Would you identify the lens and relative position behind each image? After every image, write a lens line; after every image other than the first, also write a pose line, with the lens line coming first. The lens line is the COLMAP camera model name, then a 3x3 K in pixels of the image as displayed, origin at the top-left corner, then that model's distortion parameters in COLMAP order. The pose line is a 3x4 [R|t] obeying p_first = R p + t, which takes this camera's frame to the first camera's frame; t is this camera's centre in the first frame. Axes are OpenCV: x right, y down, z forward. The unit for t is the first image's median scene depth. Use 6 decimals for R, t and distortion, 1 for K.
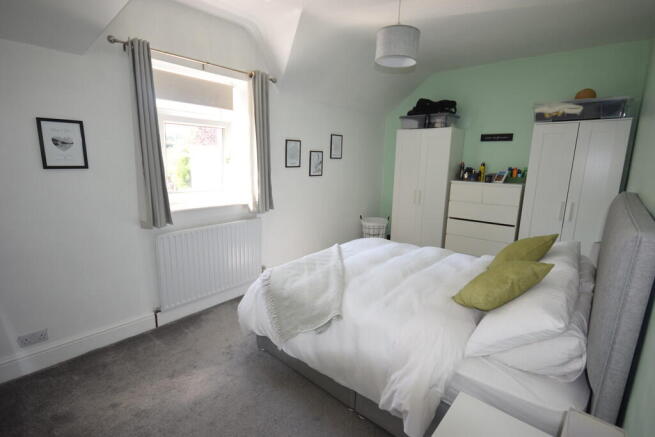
lens RADIAL K [[310.3, 0, 330.5], [0, 310.3, 216.6], [0, 0, 1]] dist [-0.001527, -0.000315]
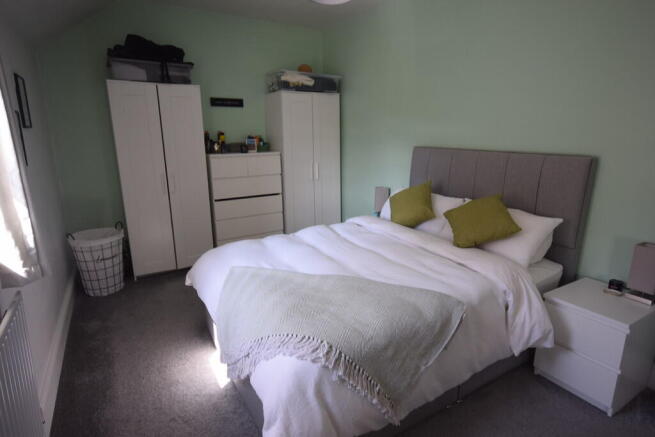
lens RADIAL K [[347.0, 0, 333.0], [0, 347.0, 220.0], [0, 0, 1]] dist [0.009225, 0.000716]
pose [[0.309054, -0.249316, 0.917784, -0.378686], [0.186235, 0.962209, 0.198671, -0.072340], [-0.932632, 0.109524, 0.343806, 0.412159]]
